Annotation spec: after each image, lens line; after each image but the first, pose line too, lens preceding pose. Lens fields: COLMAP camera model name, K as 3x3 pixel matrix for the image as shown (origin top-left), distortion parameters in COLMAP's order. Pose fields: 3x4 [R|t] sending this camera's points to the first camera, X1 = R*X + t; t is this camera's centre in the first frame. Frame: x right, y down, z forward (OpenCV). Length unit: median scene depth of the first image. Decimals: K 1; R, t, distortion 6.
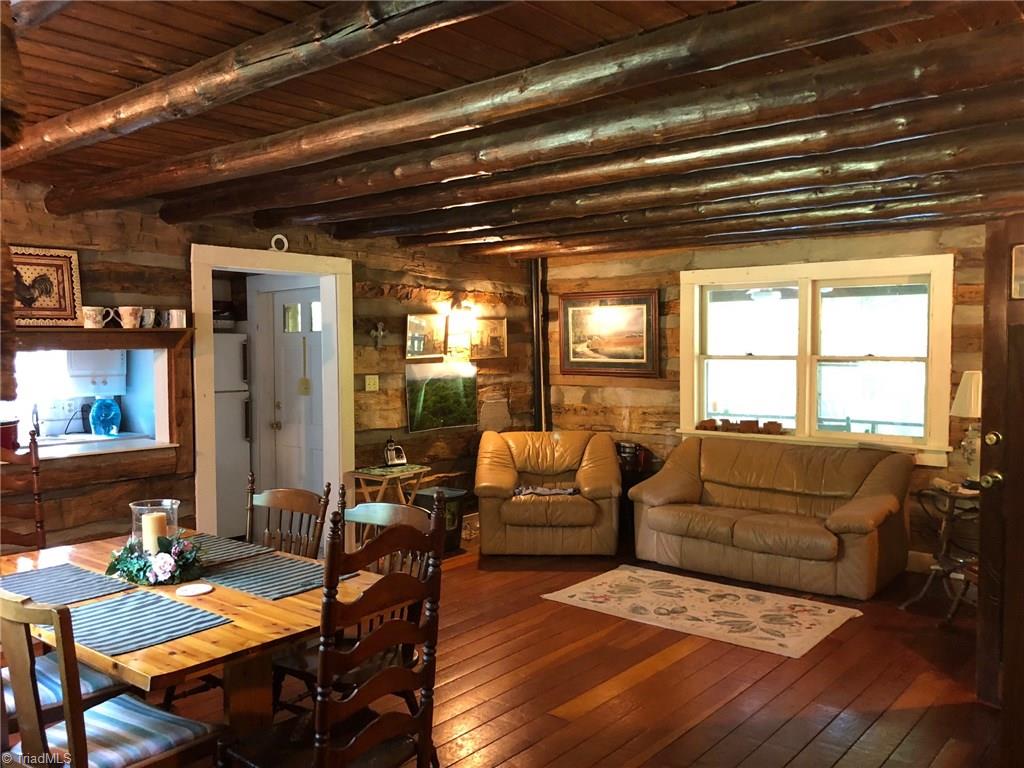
lens RADIAL K [[858.5, 0, 514.0], [0, 858.5, 379.6], [0, 0, 1]] dist [0.057192, -0.024364]
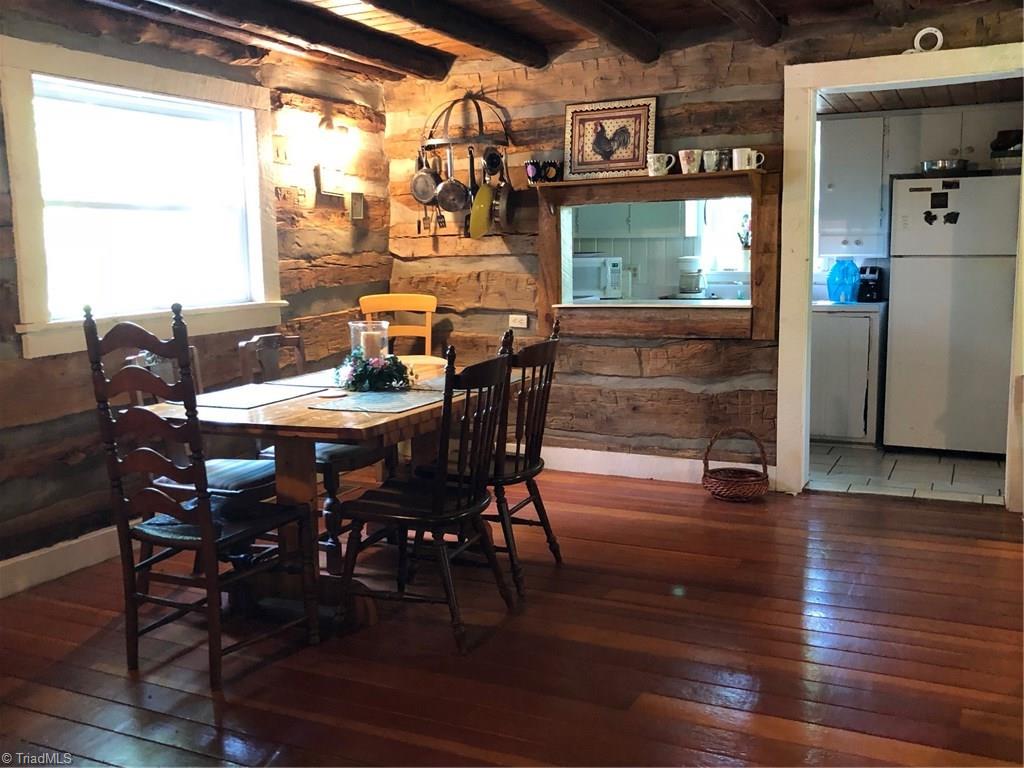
lens RADIAL K [[990.9, 0, 513.5], [0, 990.9, 388.8], [0, 0, 1]] dist [0.005337, 0.000000]
pose [[0.265423, 0.133552, -0.954837, 0.571693], [-0.019518, 0.990901, 0.133171, 0.032183], [0.963934, -0.016710, 0.265615, 0.551287]]
